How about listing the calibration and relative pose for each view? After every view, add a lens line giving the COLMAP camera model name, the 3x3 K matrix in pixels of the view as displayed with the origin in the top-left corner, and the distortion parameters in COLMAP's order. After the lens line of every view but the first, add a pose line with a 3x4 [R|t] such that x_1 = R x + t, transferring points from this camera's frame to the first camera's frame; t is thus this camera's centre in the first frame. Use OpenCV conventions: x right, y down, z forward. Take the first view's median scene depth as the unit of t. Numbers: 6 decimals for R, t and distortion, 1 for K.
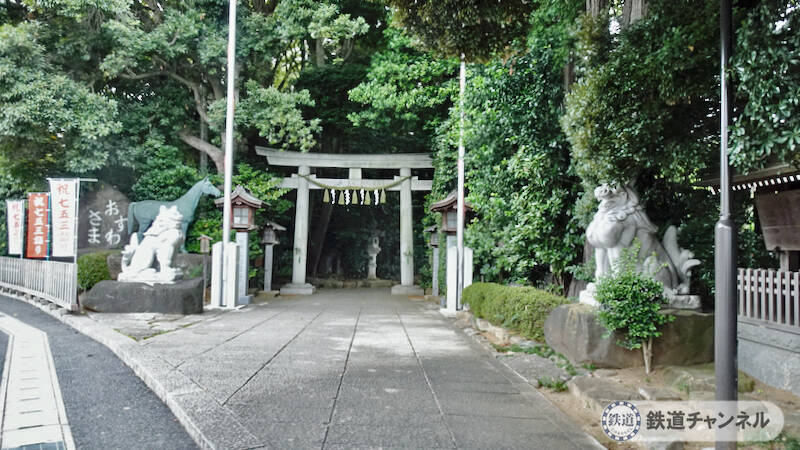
lens RADIAL K [[588.0, 0, 400.7], [0, 588.0, 225.5], [0, 0, 1]] dist [-0.004599, -0.000748]
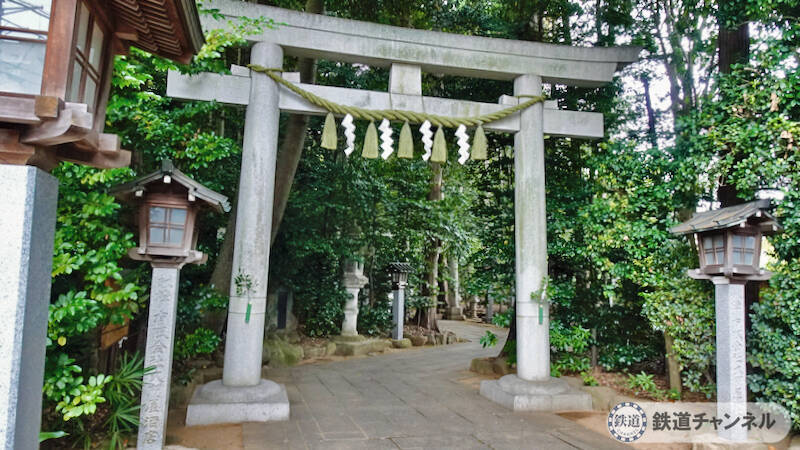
lens RADIAL K [[588.0, 0, 397.9], [0, 588.0, 225.3], [0, 0, 1]] dist [-0.004599, -0.000748]
pose [[0.979059, 0.030861, 0.201225, -0.155582], [-0.021298, 0.998546, -0.049516, 0.022838], [-0.202460, 0.044193, 0.978293, 0.643883]]
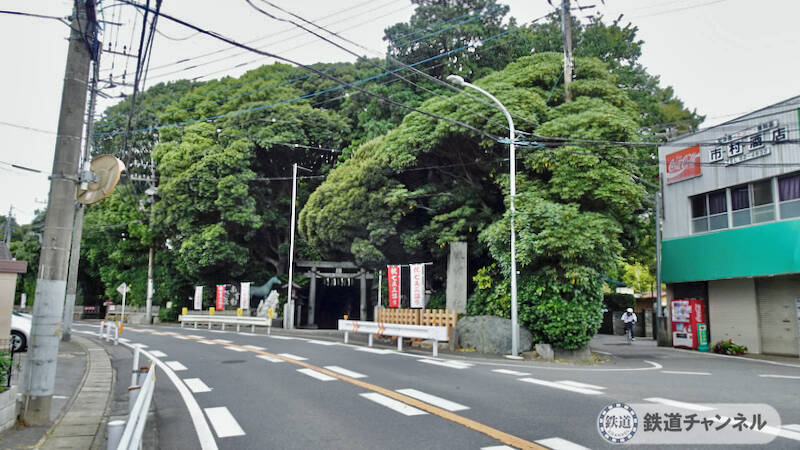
lens RADIAL K [[588.0, 0, 399.6], [0, 588.0, 224.8], [0, 0, 1]] dist [-0.004599, -0.000748]
pose [[0.999375, -0.000425, 0.035351, 0.063662], [0.004384, 0.993700, -0.111990, -0.015472], [-0.035081, 0.112075, 0.993080, -1.081859]]
